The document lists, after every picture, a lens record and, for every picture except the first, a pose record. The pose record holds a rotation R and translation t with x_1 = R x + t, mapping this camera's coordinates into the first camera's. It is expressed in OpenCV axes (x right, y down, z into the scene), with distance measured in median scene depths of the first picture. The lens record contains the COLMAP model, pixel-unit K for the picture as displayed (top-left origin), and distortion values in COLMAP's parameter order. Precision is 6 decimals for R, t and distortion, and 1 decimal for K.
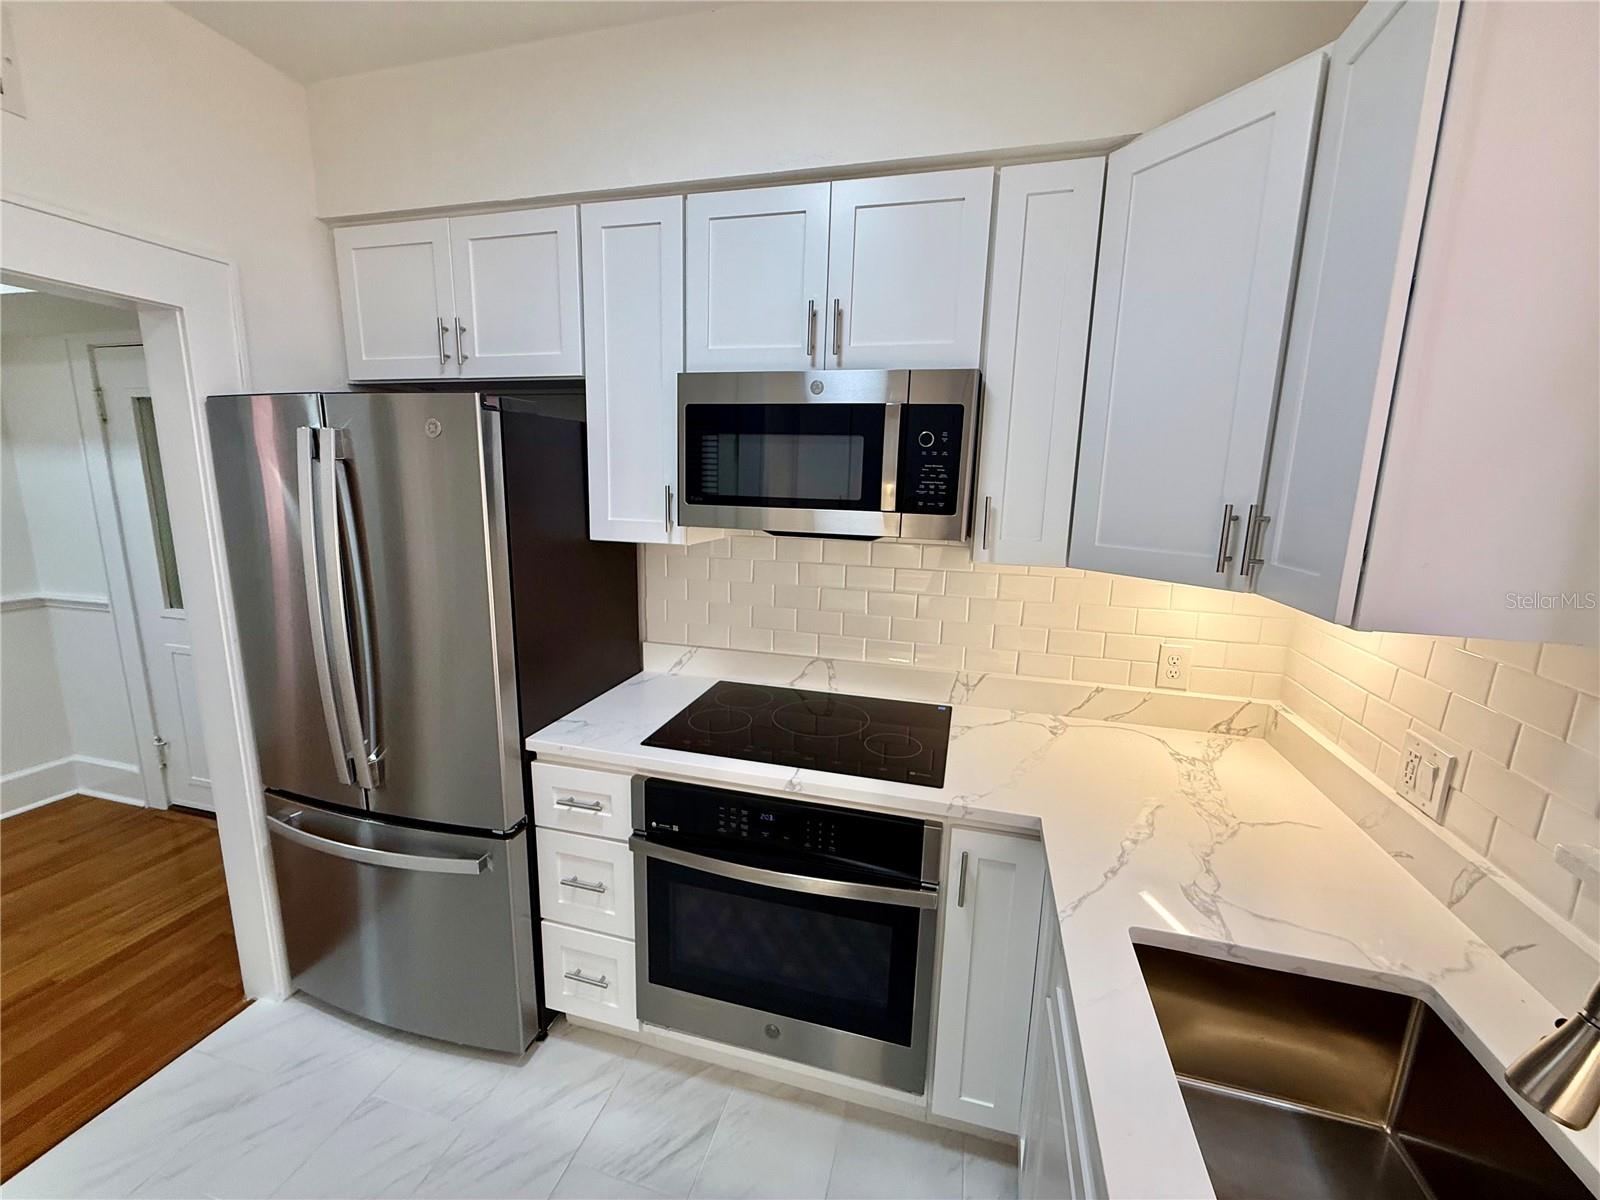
lens RADIAL K [[636.1, 0, 793.1], [0, 636.1, 598.4], [0, 0, 1]] dist [-0.000782, 0.000144]
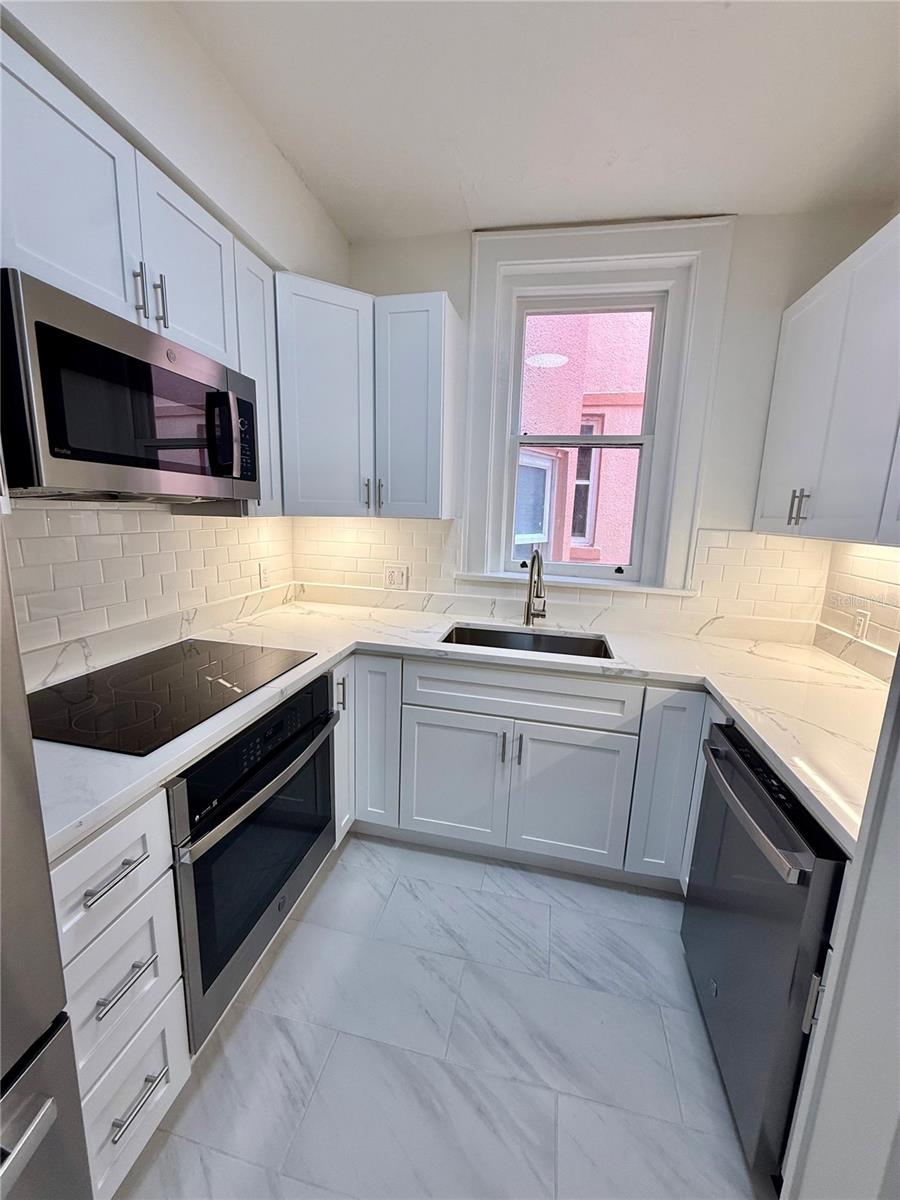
lens RADIAL K [[477.1, 0, 451.7], [0, 477.1, 597.0], [0, 0, 1]] dist [-0.000782, 0.000144]
pose [[-0.064390, -0.202463, 0.977171, -0.842825], [0.147534, 0.966511, 0.209976, -0.039010], [-0.986959, 0.157686, -0.032364, 0.614149]]
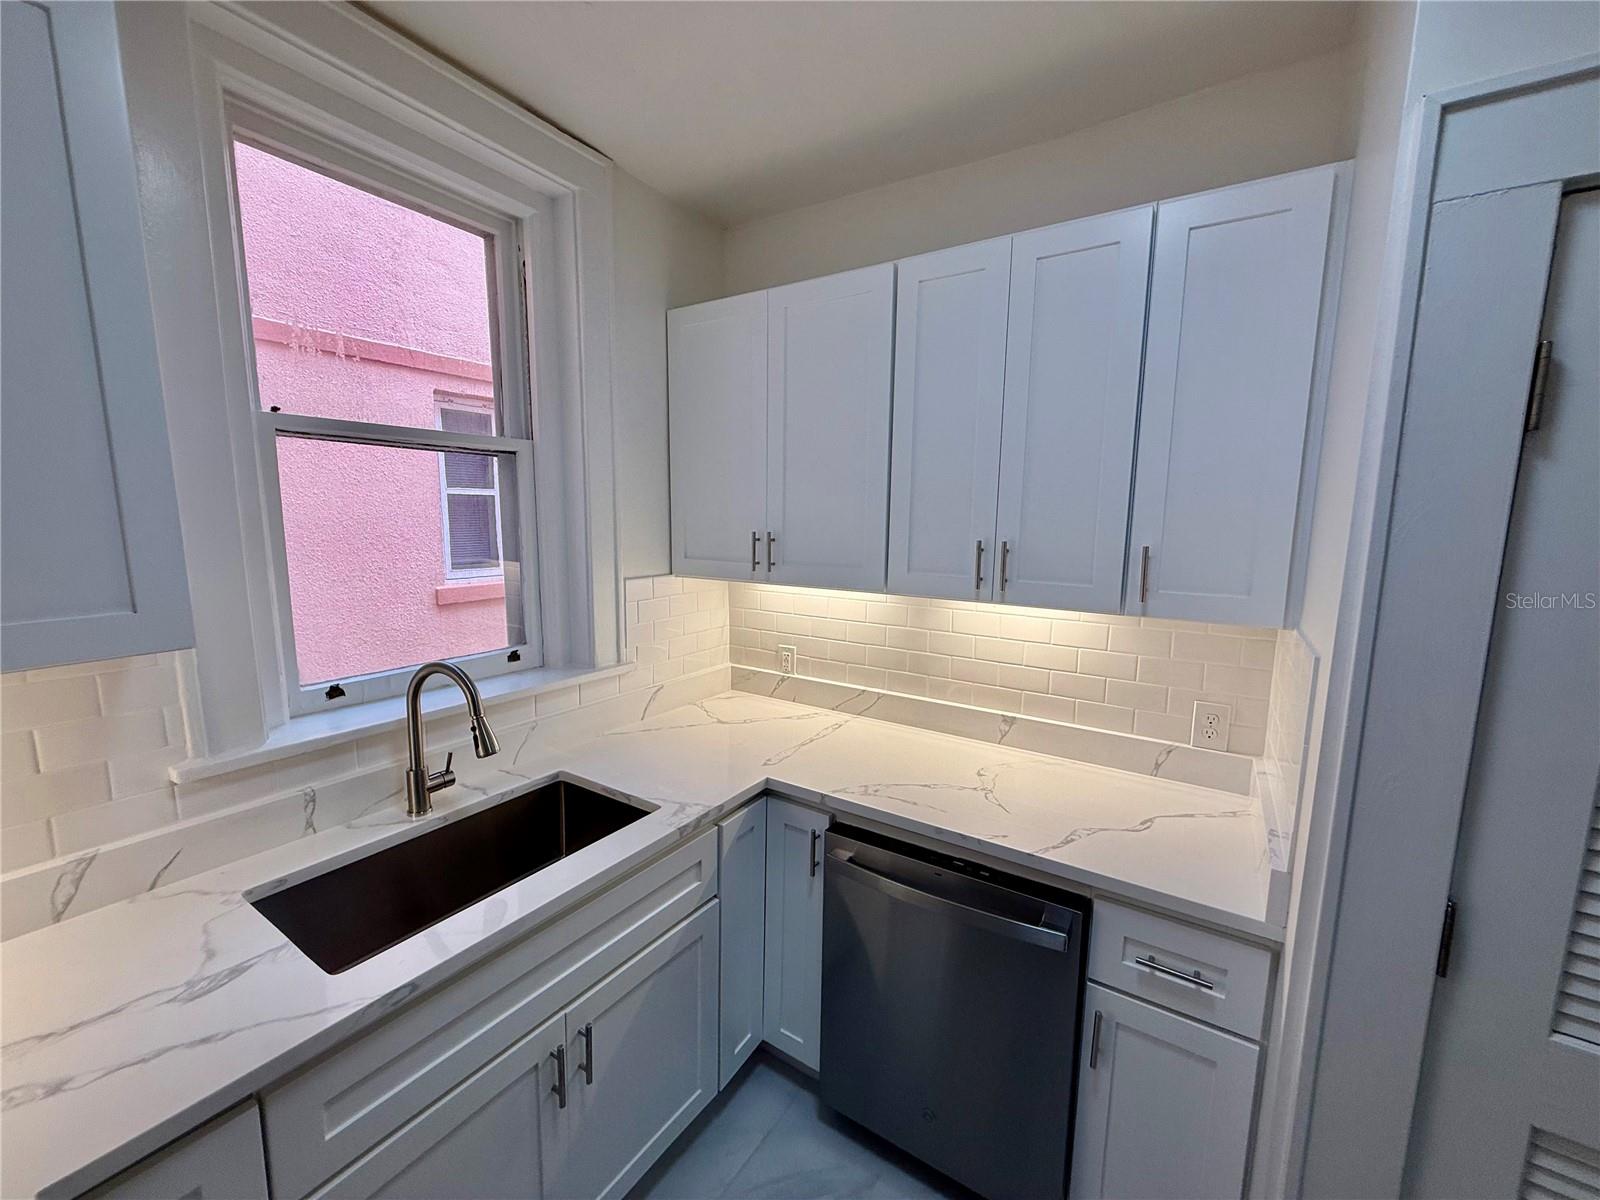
lens RADIAL K [[636.1, 0, 793.1], [0, 636.1, 598.4], [0, 0, 1]] dist [-0.000782, 0.000144]
pose [[-0.953042, -0.072746, 0.293972, -0.238340], [0.023897, 0.949628, 0.312468, -0.201998], [-0.301895, 0.304820, -0.903297, 0.940090]]
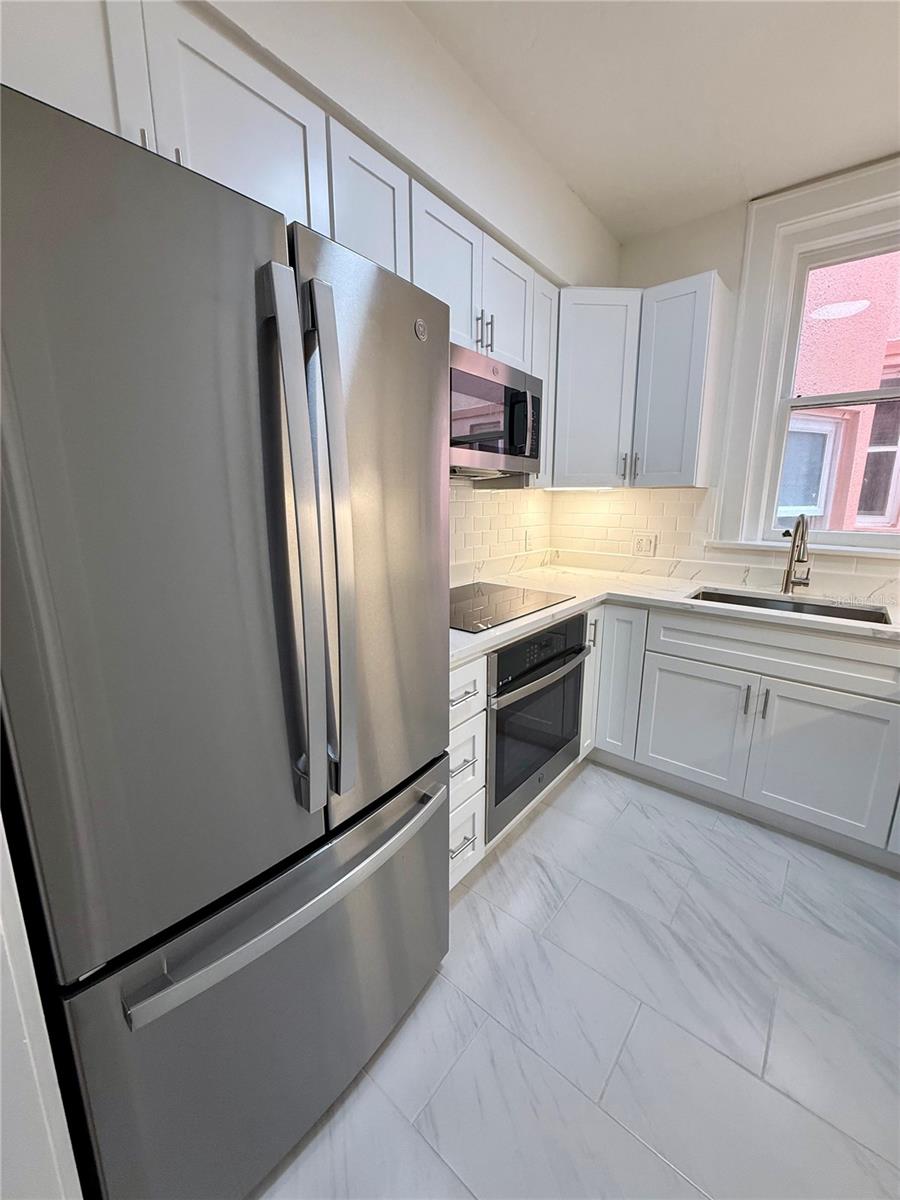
lens RADIAL K [[477.1, 0, 451.7], [0, 477.1, 597.0], [0, 0, 1]] dist [-0.000782, 0.000144]
pose [[0.398765, -0.208949, 0.892931, -1.124798], [0.173550, 0.973296, 0.150251, 0.006909], [-0.900481, 0.095053, 0.424380, 0.646994]]
